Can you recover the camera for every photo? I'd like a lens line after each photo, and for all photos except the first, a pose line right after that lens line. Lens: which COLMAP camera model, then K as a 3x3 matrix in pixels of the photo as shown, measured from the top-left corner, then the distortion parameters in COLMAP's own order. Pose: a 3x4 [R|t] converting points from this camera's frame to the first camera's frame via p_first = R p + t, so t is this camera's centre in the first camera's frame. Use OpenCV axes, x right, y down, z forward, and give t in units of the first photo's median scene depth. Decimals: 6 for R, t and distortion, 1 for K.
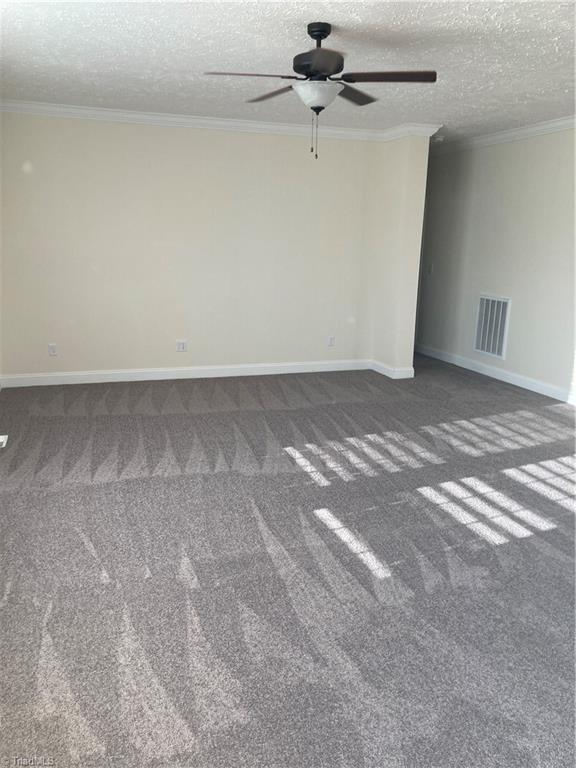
lens RADIAL K [[627.8, 0, 288.0], [0, 627.8, 384.0], [0, 0, 1]] dist [0.078403, -0.115282]
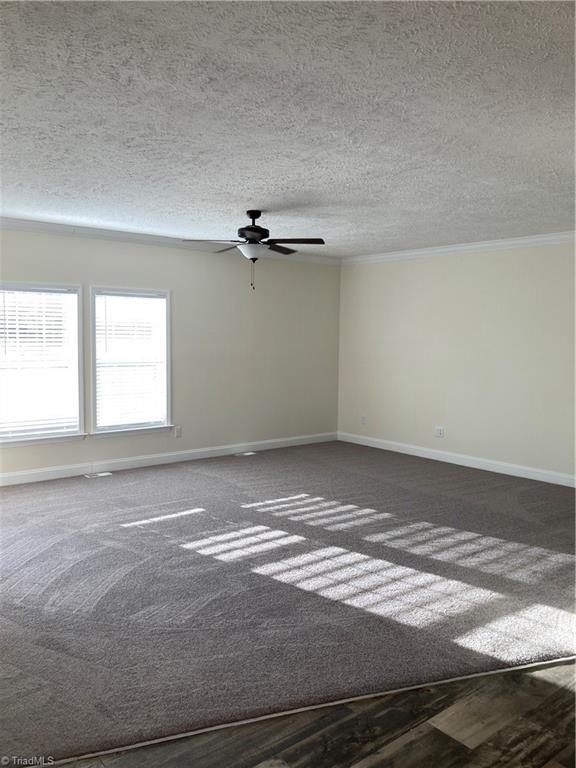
lens RADIAL K [[627.8, 0, 288.0], [0, 627.8, 384.0], [0, 0, 1]] dist [0.078403, -0.115282]
pose [[0.365707, 0.064243, -0.928510, 1.285947], [-0.218026, 0.975770, -0.018359, -0.099836], [0.904833, 0.209153, 0.370853, 0.449692]]
